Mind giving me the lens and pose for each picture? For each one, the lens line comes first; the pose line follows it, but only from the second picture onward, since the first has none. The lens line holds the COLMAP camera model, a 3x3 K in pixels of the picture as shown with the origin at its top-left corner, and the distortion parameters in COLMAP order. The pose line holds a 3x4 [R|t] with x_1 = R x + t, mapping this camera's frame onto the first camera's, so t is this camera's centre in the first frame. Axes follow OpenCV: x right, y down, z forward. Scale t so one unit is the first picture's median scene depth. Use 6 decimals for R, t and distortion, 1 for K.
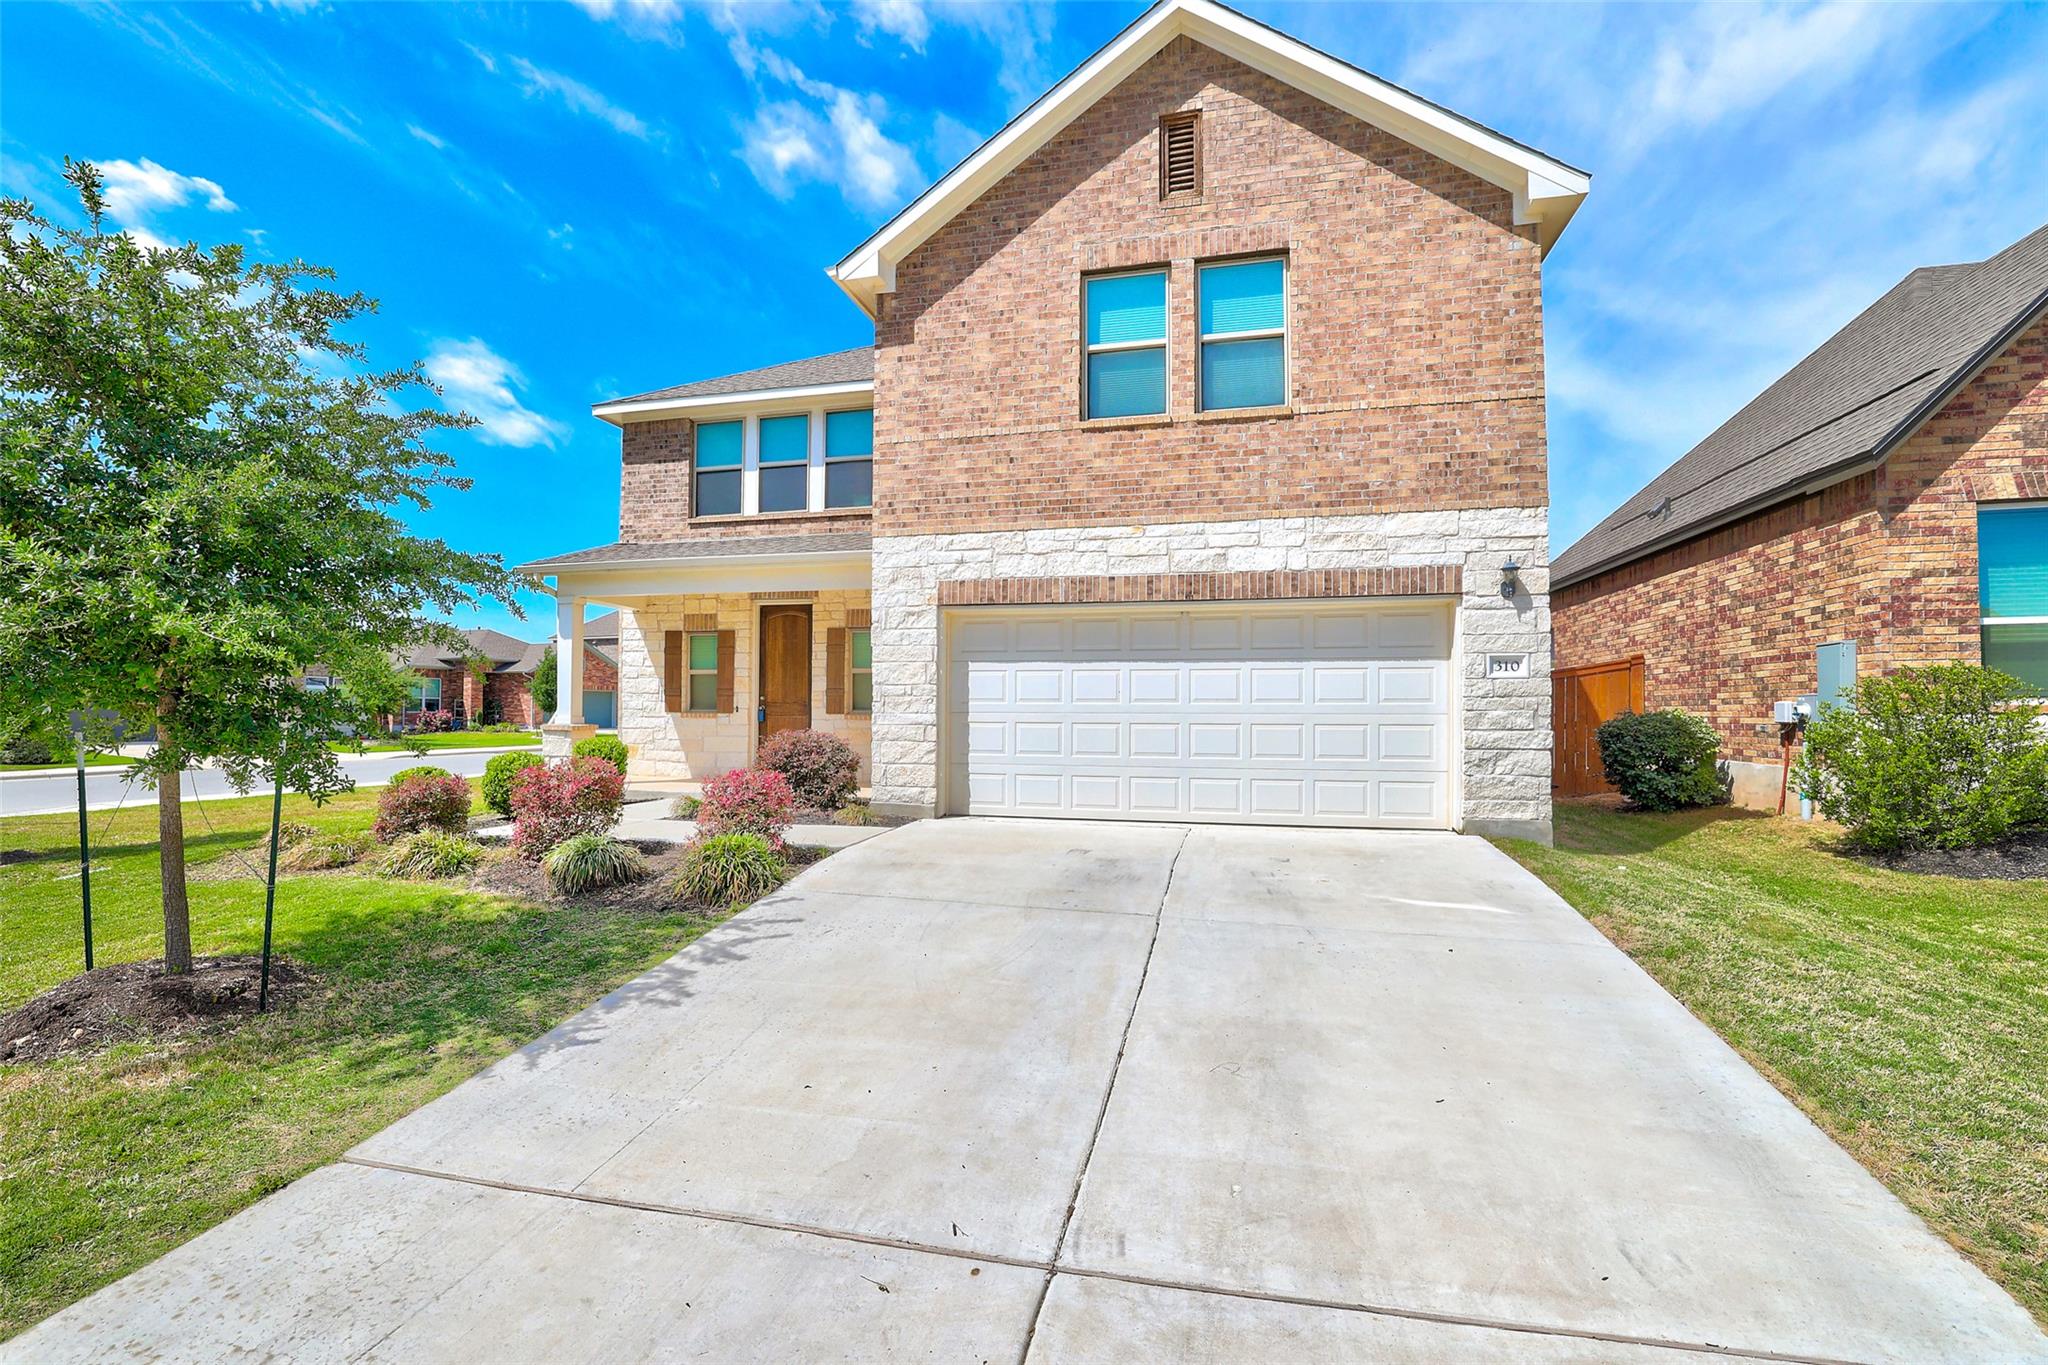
lens RADIAL K [[889.8, 0, 1009.2], [0, 889.8, 688.1], [0, 0, 1]] dist [-0.037539, 0.011056]
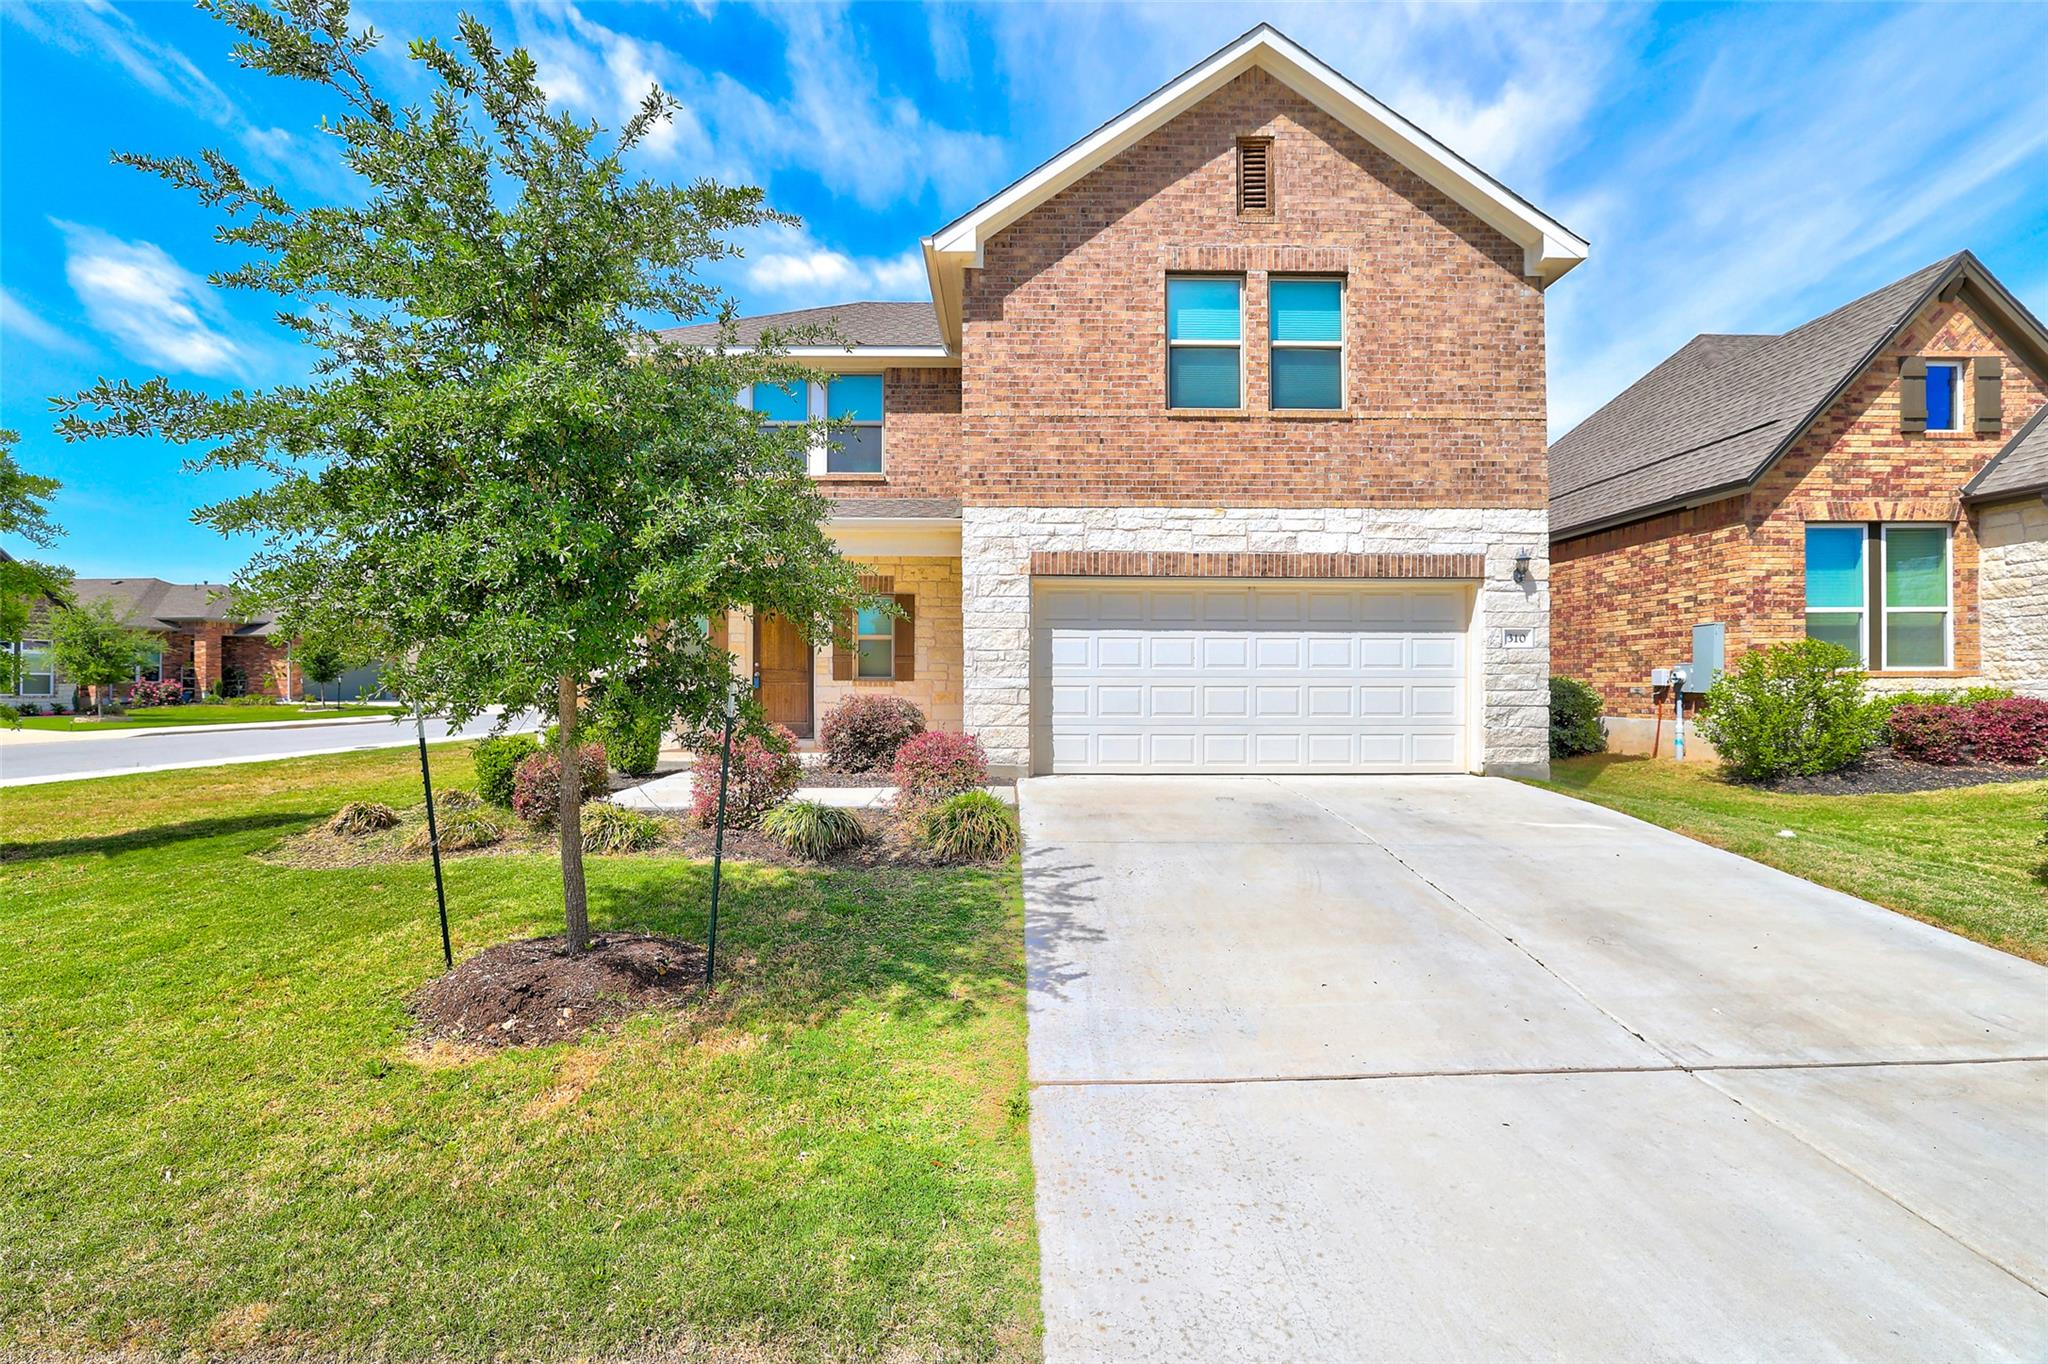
lens RADIAL K [[889.8, 0, 1014.4], [0, 889.8, 677.5], [0, 0, 1]] dist [-0.037539, 0.011056]
pose [[0.968776, -0.000216, 0.247936, -0.372123], [-0.005173, 0.999764, 0.021083, 0.006076], [-0.247882, -0.021707, 0.968547, -0.014352]]
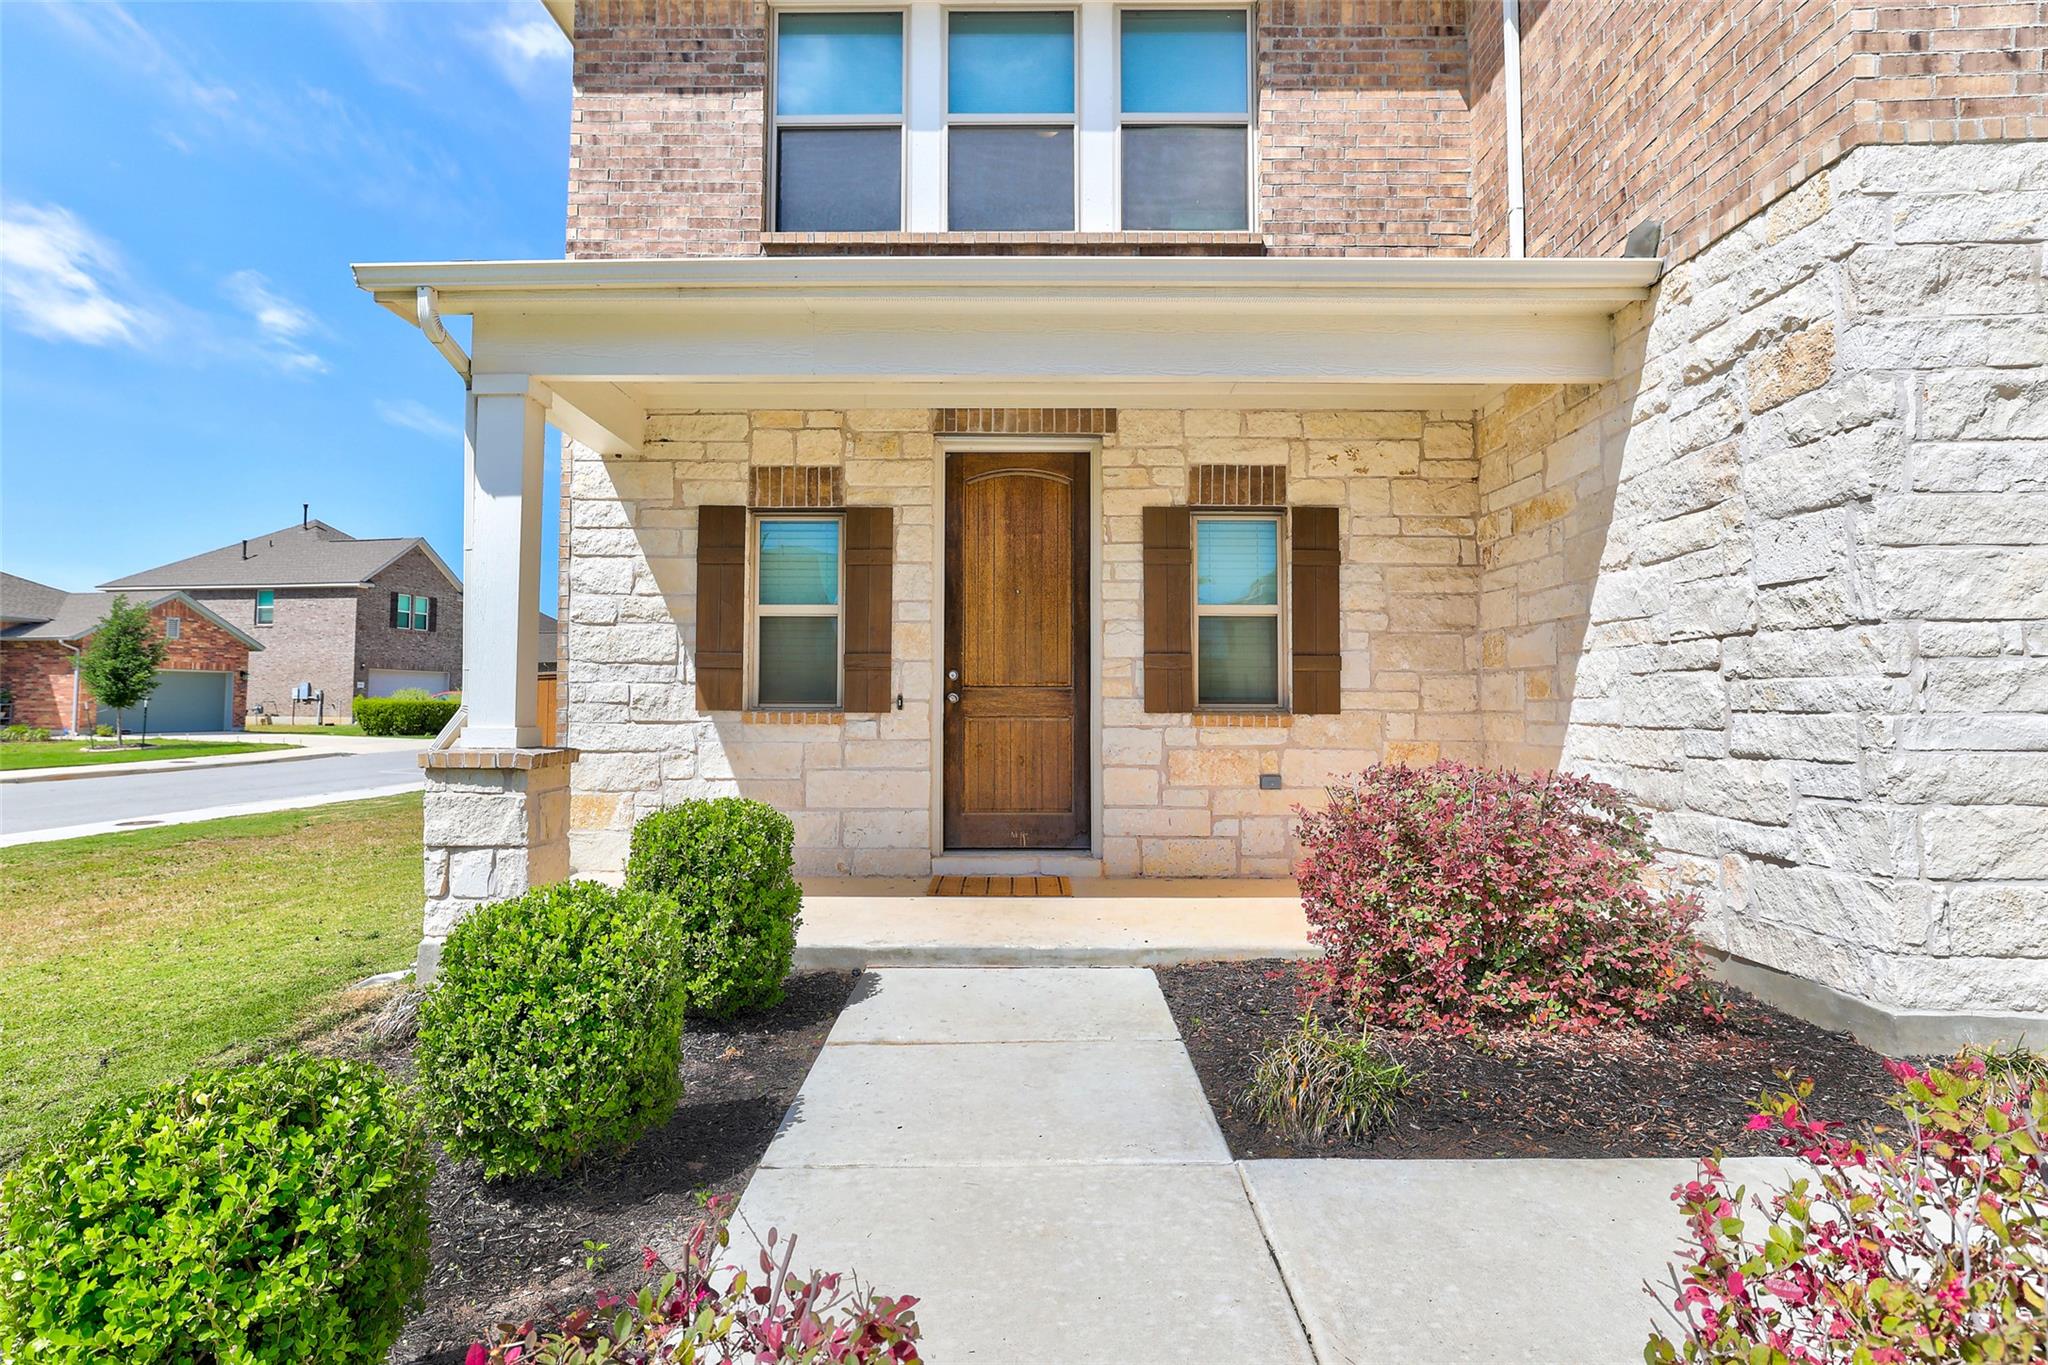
lens RADIAL K [[1102.9, 0, 1027.2], [0, 1102.9, 641.7], [0, 0, 1]] dist [-0.015201, 0.002952]
pose [[0.972647, 0.009566, 0.232090, -0.552733], [-0.003029, 0.999589, -0.028506, 0.015824], [-0.232267, 0.027024, 0.972277, 0.745607]]
